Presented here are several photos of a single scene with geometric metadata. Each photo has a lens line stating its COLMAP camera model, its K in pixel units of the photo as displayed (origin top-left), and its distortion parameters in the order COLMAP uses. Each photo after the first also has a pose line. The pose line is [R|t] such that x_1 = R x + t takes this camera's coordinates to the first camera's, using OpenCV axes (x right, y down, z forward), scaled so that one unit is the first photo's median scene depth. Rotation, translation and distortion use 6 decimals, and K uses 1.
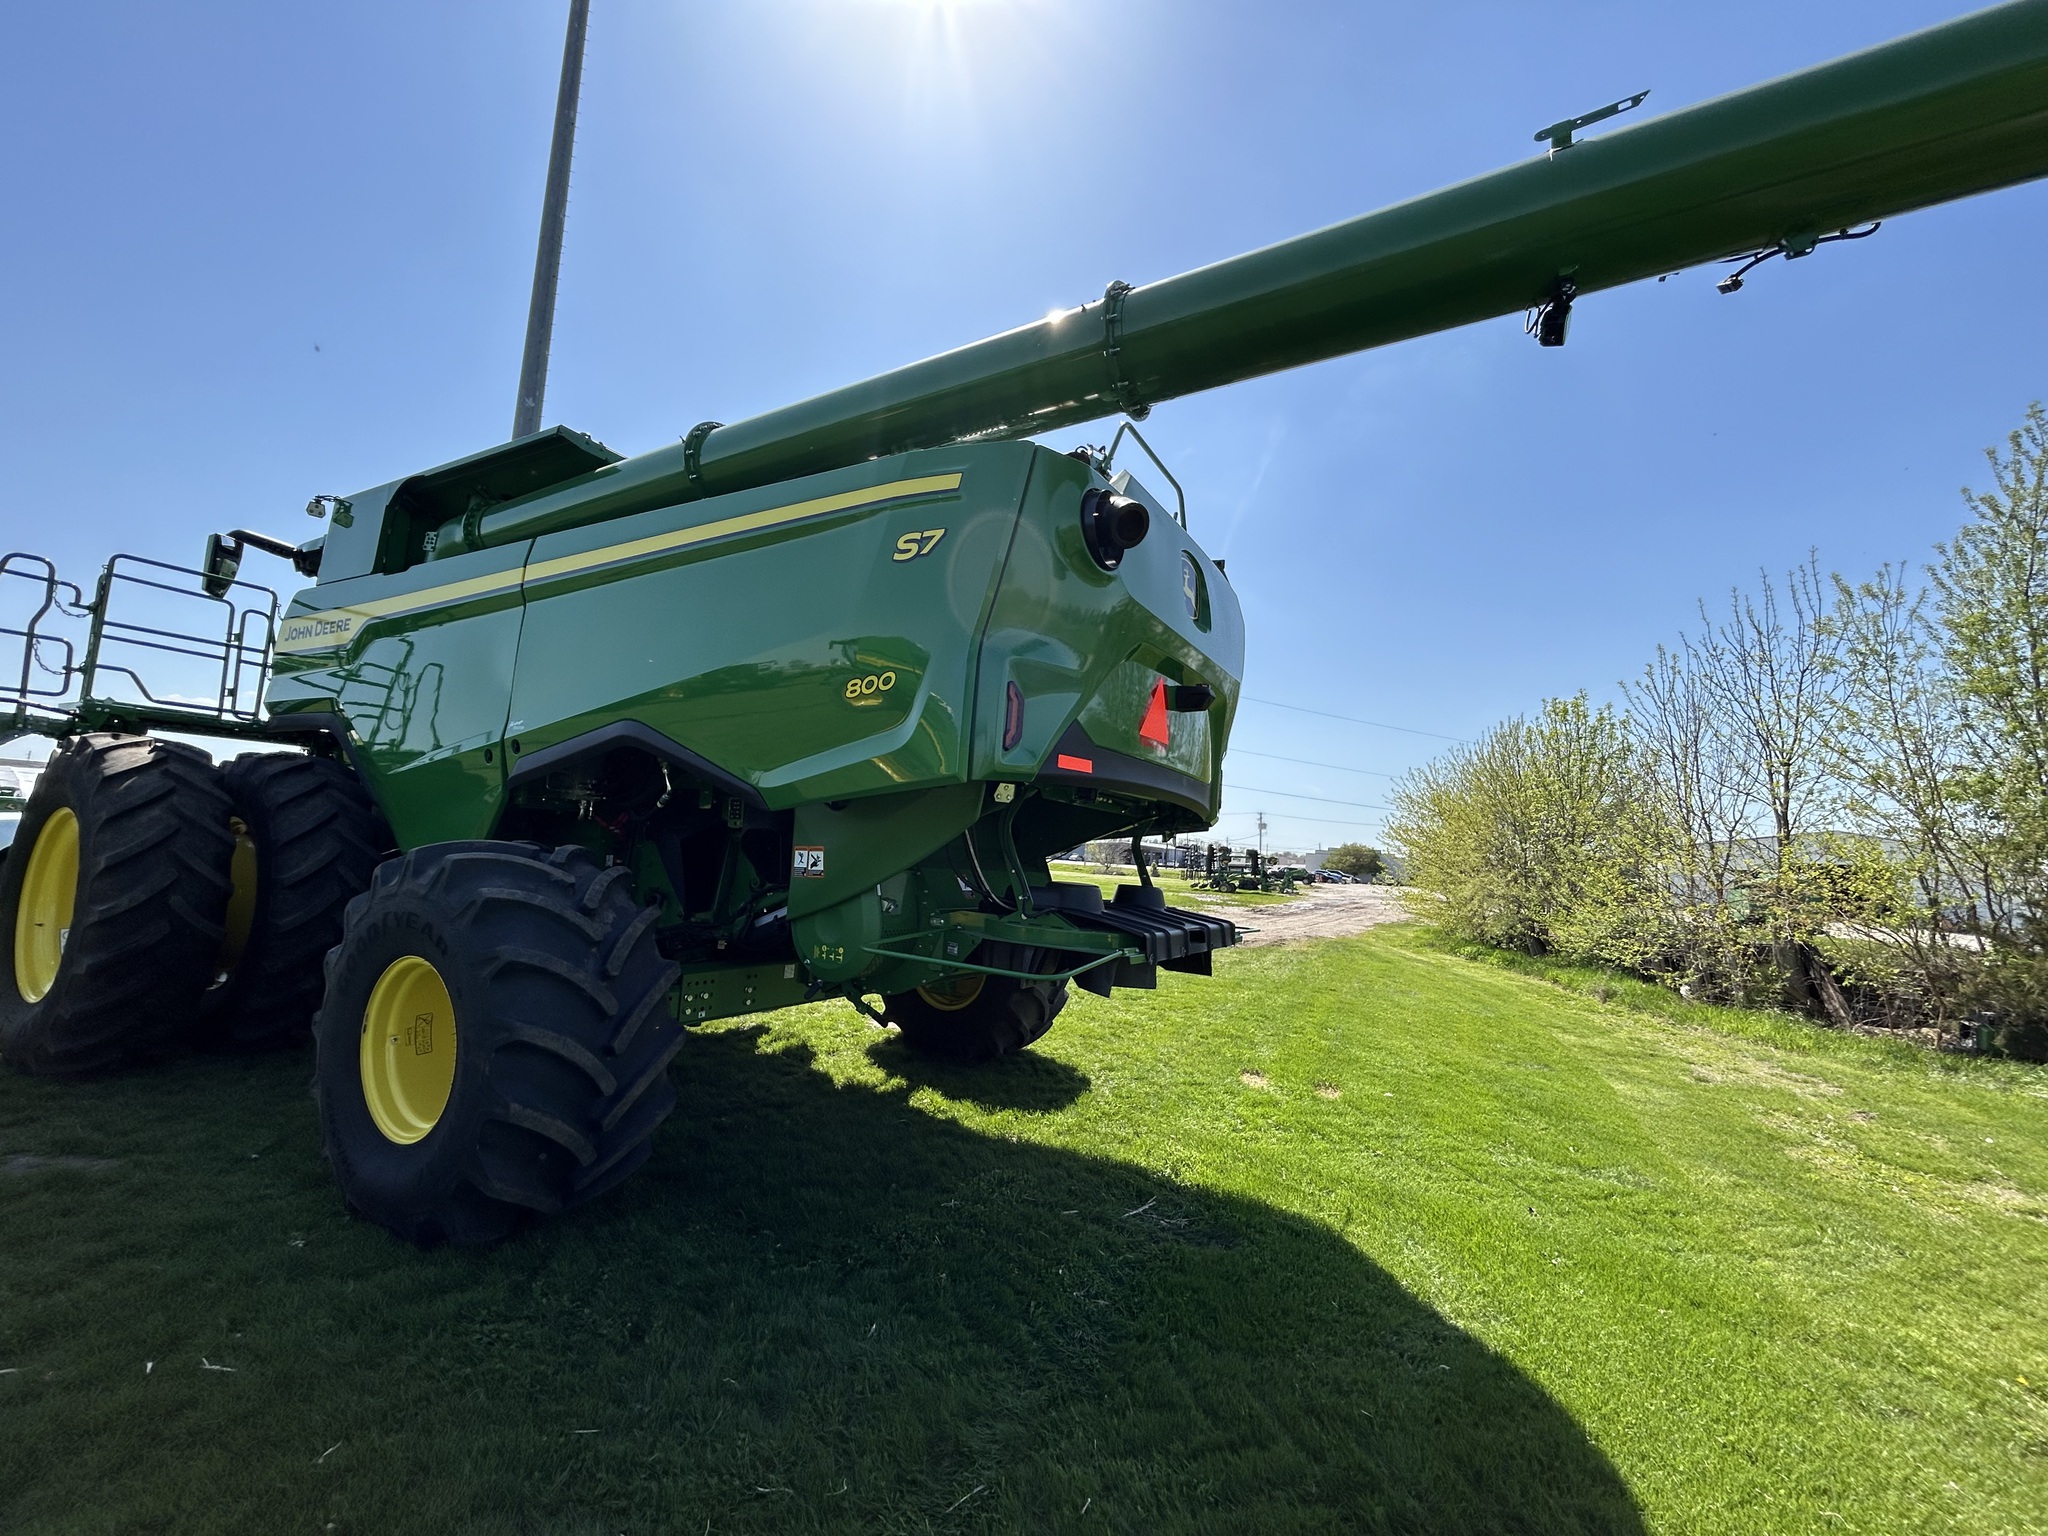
lens RADIAL K [[829.0, 0, 1020.8], [0, 829.0, 765.2], [0, 0, 1]] dist [-0.002121, 0.001301]
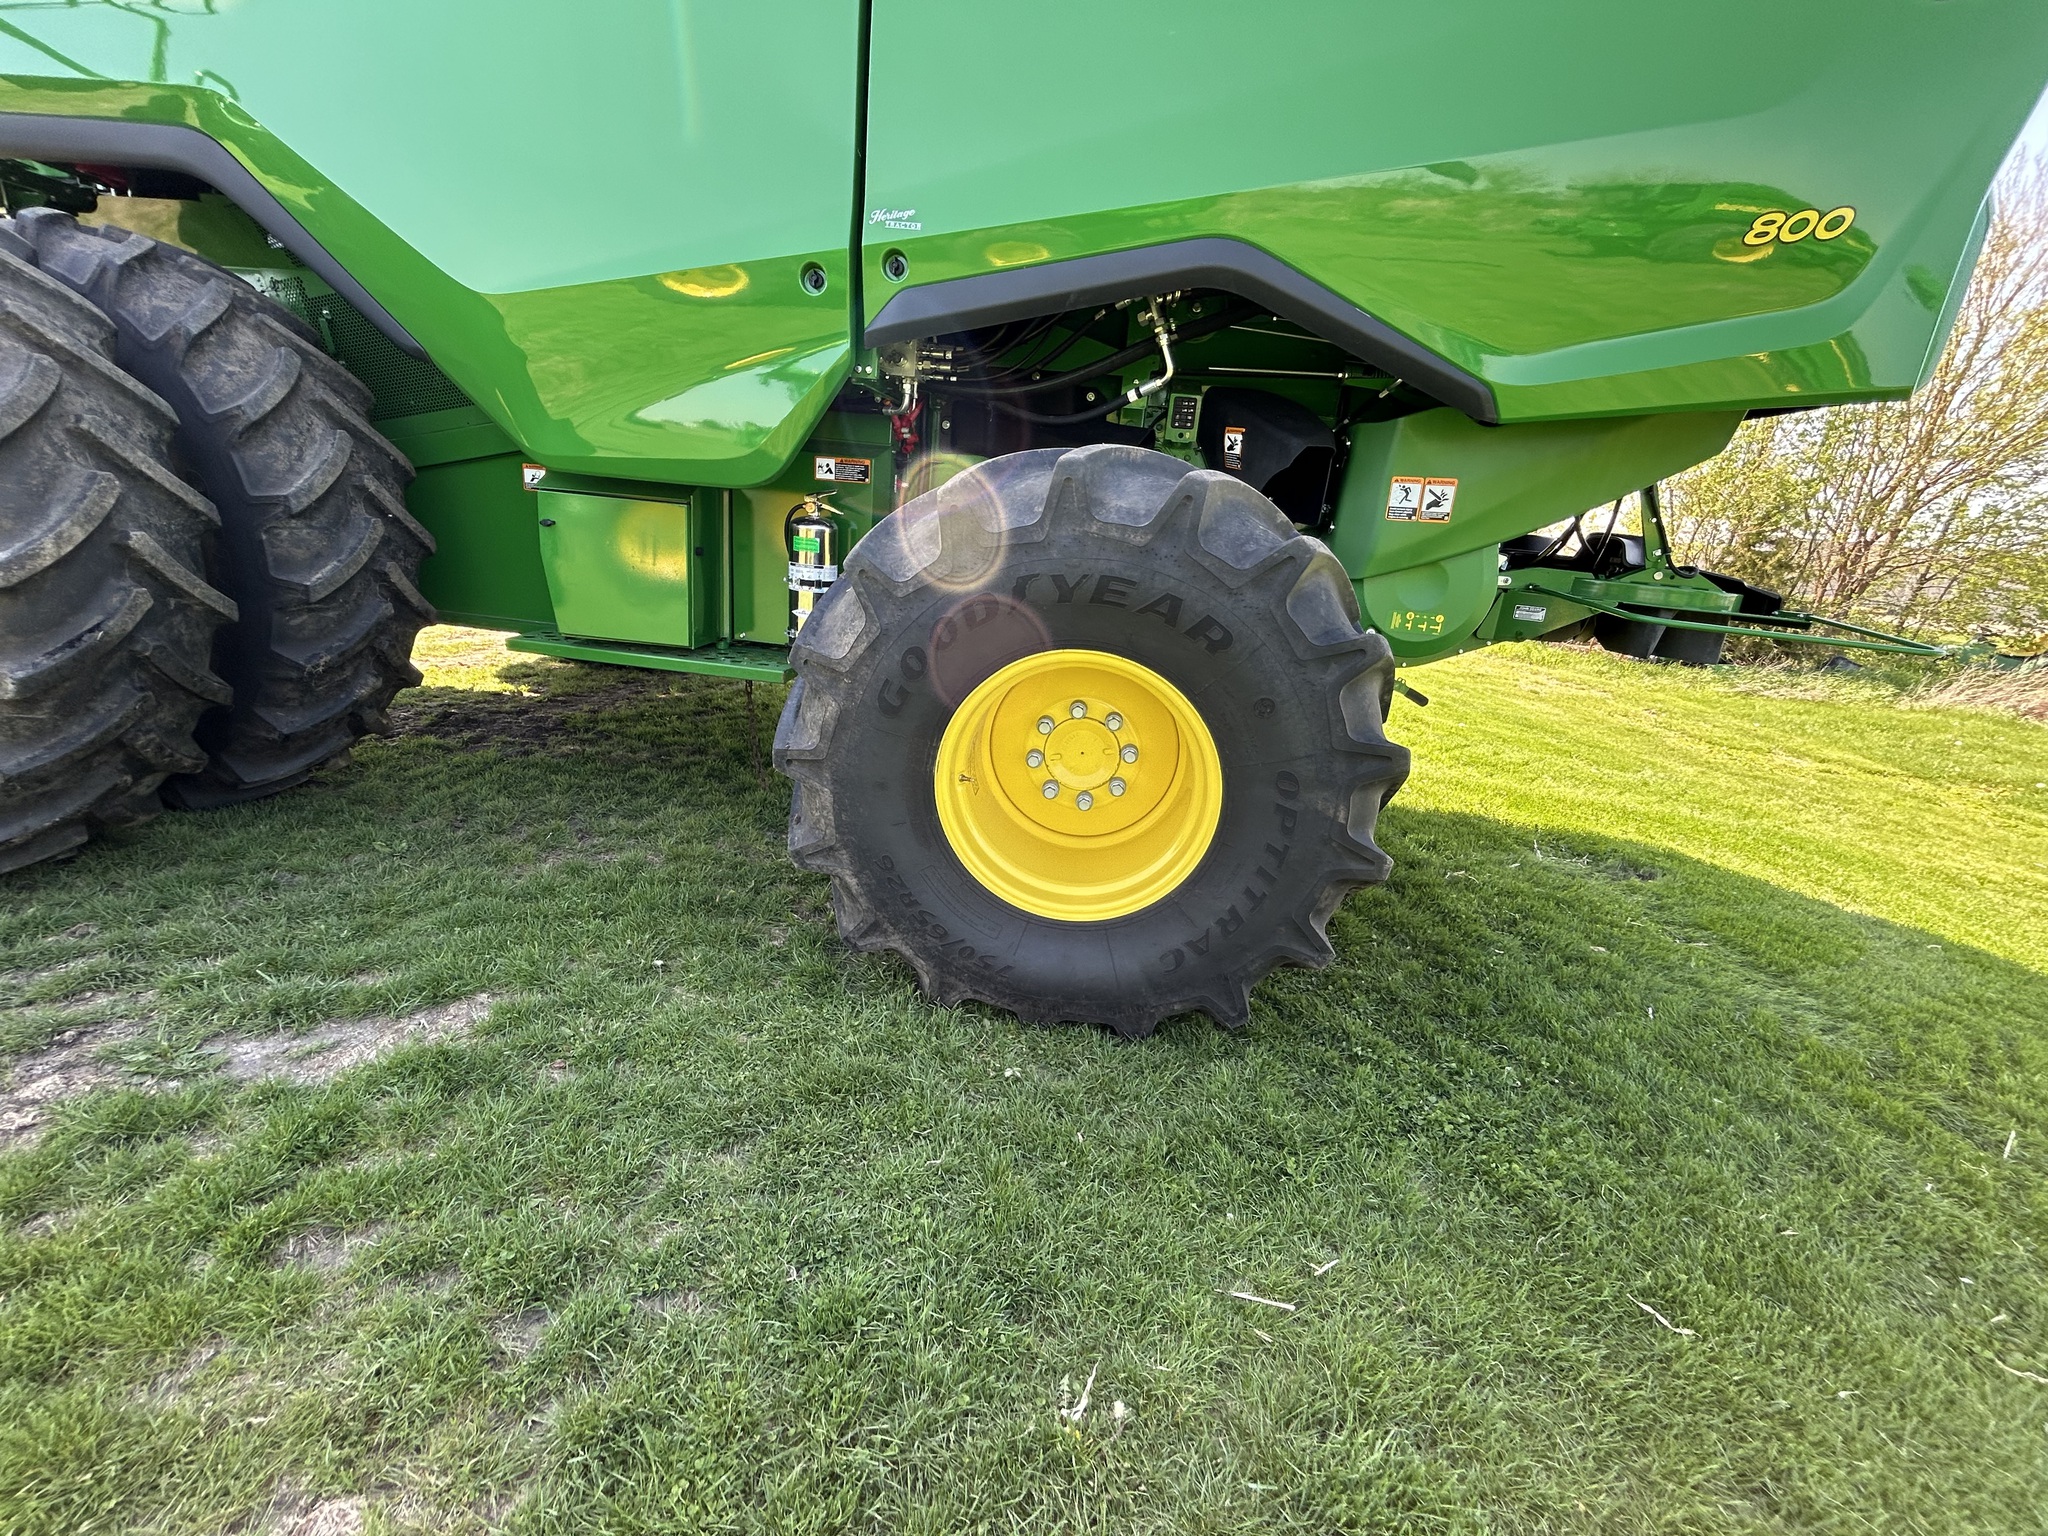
lens RADIAL K [[829.0, 0, 1020.9], [0, 829.0, 764.3], [0, 0, 1]] dist [-0.002121, 0.001301]
pose [[0.928377, -0.086049, 0.361541, -0.779733], [-0.072723, 0.911956, 0.403792, 0.054229], [-0.364455, -0.401163, 0.840381, 0.380425]]
